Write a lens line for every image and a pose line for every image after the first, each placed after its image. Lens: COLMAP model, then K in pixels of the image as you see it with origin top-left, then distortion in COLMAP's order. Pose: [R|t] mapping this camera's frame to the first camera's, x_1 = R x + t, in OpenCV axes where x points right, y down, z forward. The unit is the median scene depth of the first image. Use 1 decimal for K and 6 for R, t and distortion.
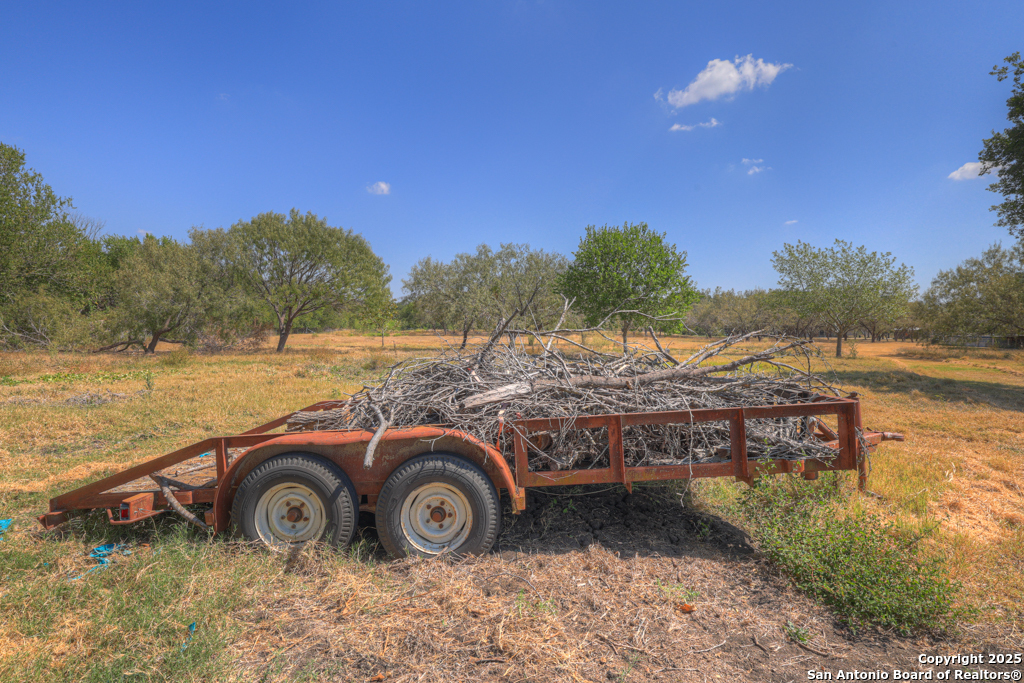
lens RADIAL K [[523.4, 0, 502.4], [0, 523.4, 333.9], [0, 0, 1]] dist [-0.006078, 0.009638]
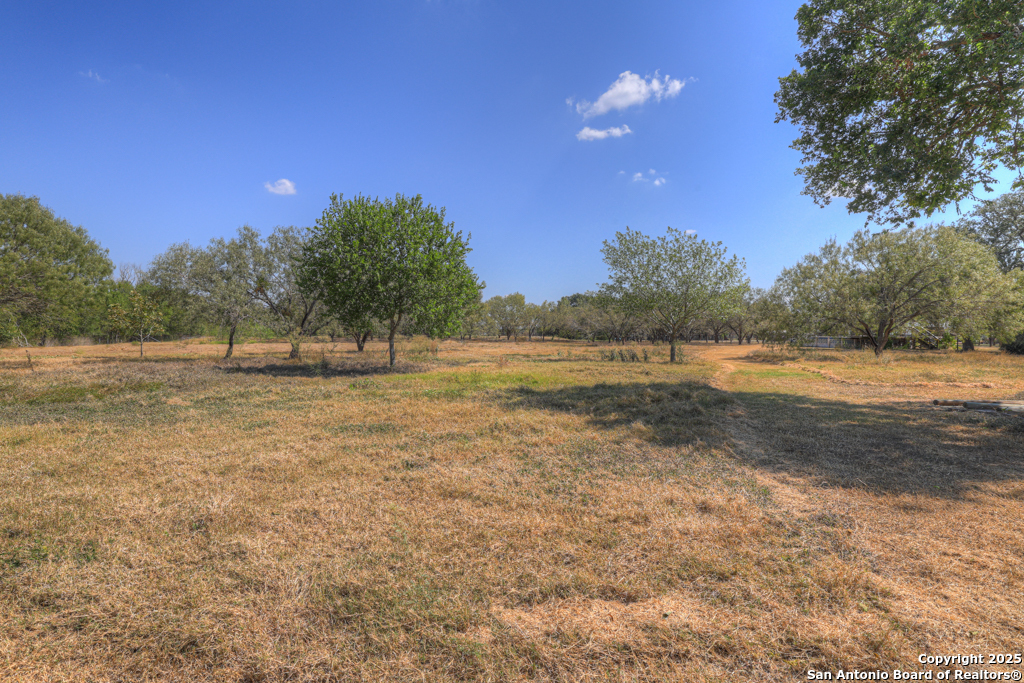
lens RADIAL K [[523.4, 0, 511.6], [0, 523.4, 346.8], [0, 0, 1]] dist [-0.006078, 0.009638]
pose [[0.987022, -0.011792, 0.160151, 0.218715], [0.009603, 0.999850, 0.014435, 0.003936], [-0.160297, -0.012710, 0.986987, 0.161545]]
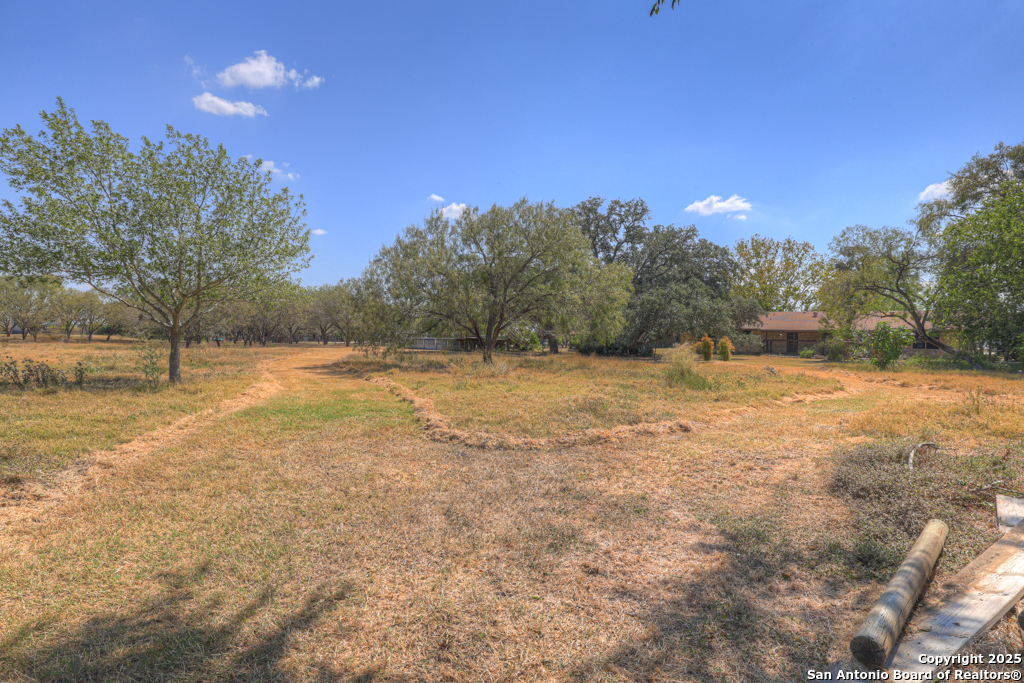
lens RADIAL K [[523.4, 0, 501.5], [0, 523.4, 339.3], [0, 0, 1]] dist [-0.006078, 0.009638]
pose [[0.695252, -0.001419, 0.718765, 0.478511], [0.001257, 0.999999, 0.000758, 0.007671], [-0.718765, 0.000377, 0.695253, 0.430920]]
